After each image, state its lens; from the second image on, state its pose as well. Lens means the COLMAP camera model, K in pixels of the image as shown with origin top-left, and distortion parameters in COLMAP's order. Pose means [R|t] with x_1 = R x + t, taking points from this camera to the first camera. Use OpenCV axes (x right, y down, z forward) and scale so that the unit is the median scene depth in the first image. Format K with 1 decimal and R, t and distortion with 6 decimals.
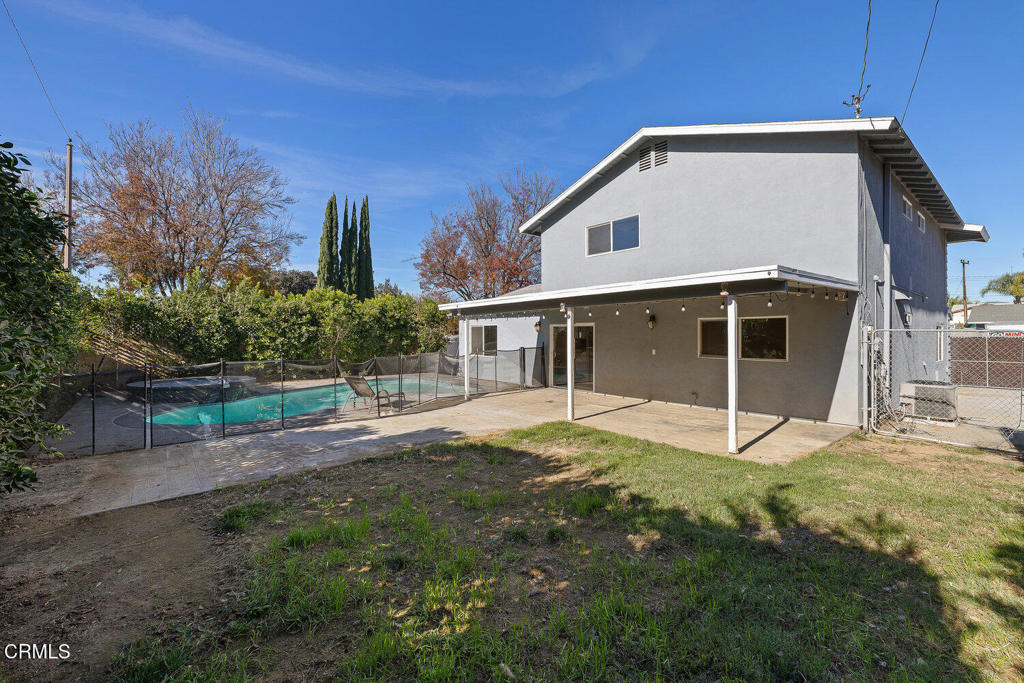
lens RADIAL K [[434.4, 0, 511.9], [0, 434.4, 334.9], [0, 0, 1]] dist [-0.000086, -0.000575]
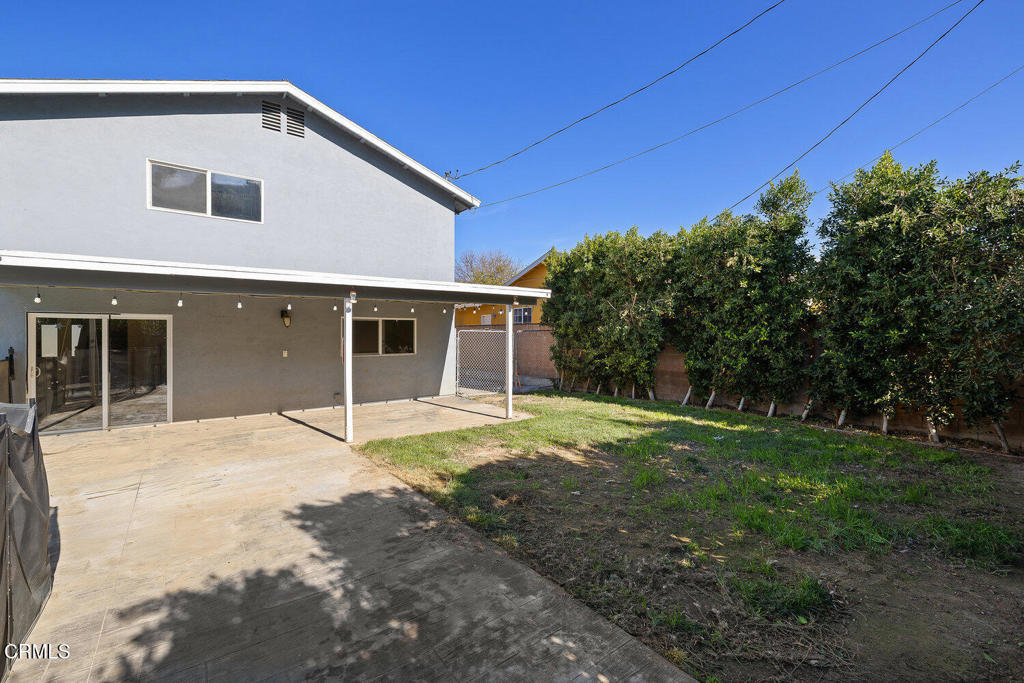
lens RADIAL K [[434.4, 0, 509.9], [0, 434.4, 338.9], [0, 0, 1]] dist [-0.000086, -0.000575]
pose [[0.039039, -0.009281, 0.999195, -0.688413], [0.000213, 0.999957, 0.009280, 0.003743], [-0.999238, -0.000150, 0.039039, 0.739947]]
